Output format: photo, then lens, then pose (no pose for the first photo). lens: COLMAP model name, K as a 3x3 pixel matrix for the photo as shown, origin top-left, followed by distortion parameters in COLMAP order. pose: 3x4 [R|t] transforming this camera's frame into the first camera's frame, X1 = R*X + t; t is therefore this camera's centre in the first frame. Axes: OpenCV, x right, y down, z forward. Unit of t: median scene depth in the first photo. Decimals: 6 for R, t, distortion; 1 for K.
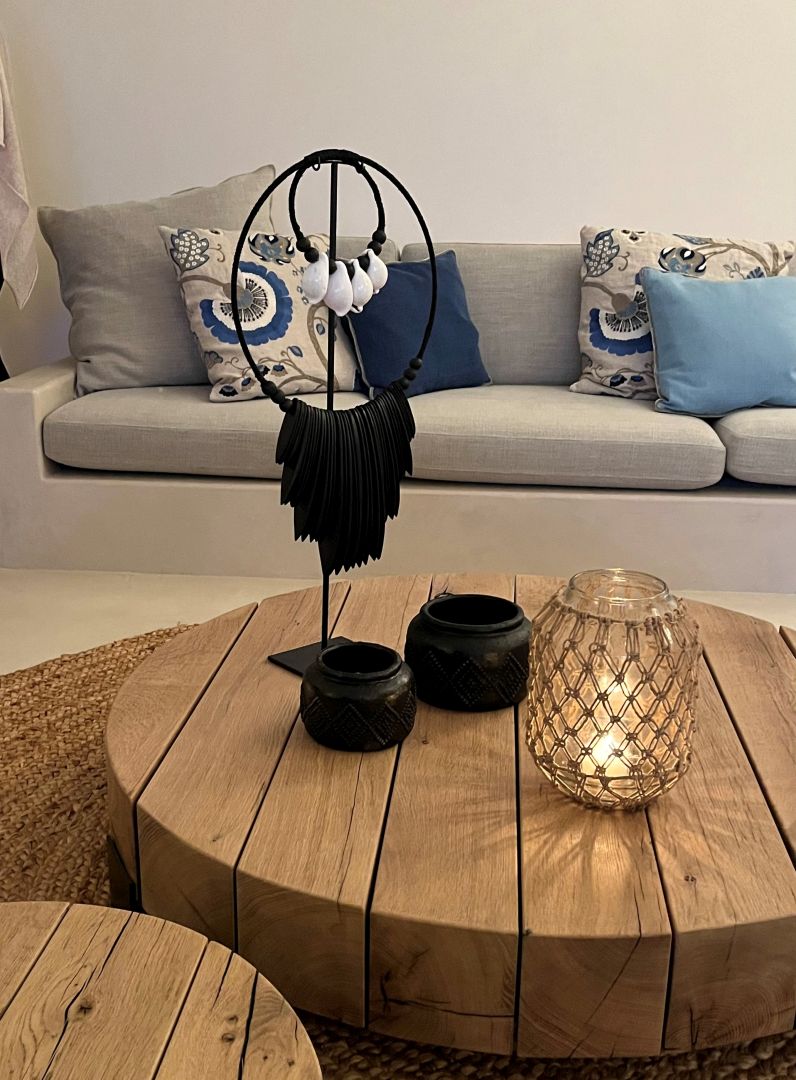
lens RADIAL K [[1232.4, 0, 398.0], [0, 1232.4, 540.0], [0, 0, 1]] dist [-0.264024, 1.276829]
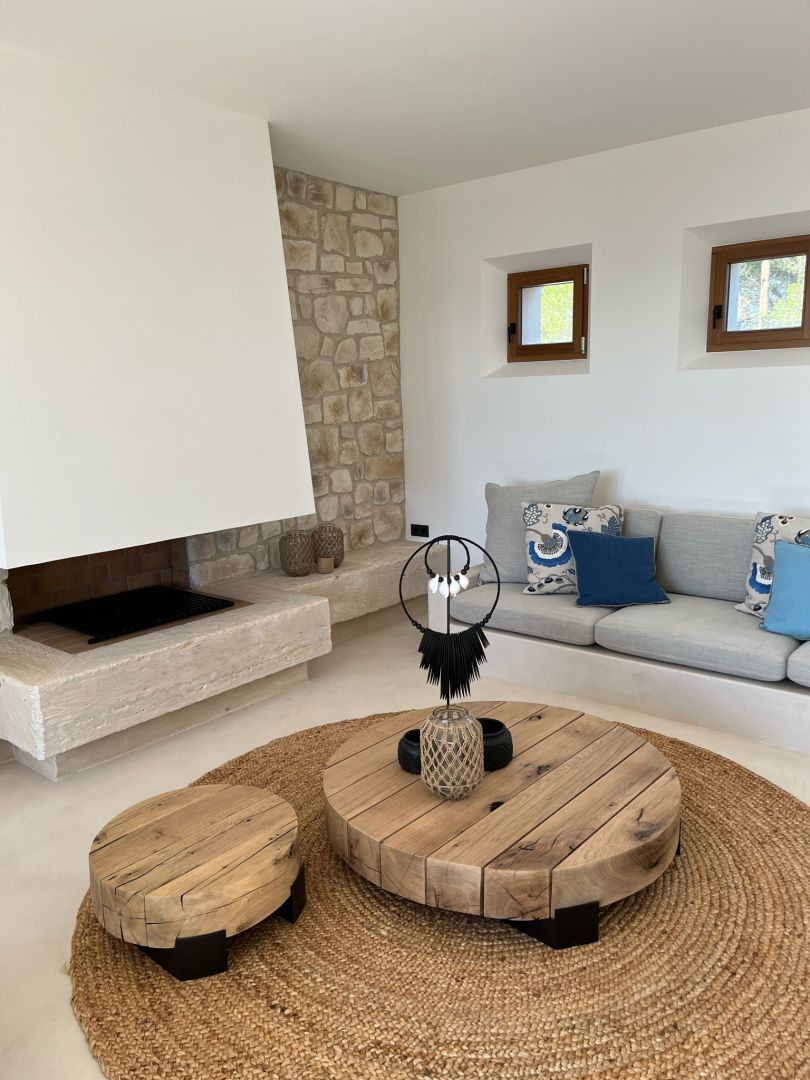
lens RADIAL K [[834.3, 0, 405.0], [0, 834.3, 540.0], [0, 0, 1]] dist [0.295775, -0.000304]
pose [[0.811990, 0.080483, -0.578096, 0.502257], [-0.121714, 0.992022, -0.032848, -0.131368], [0.570840, 0.097034, 0.815307, -0.287825]]
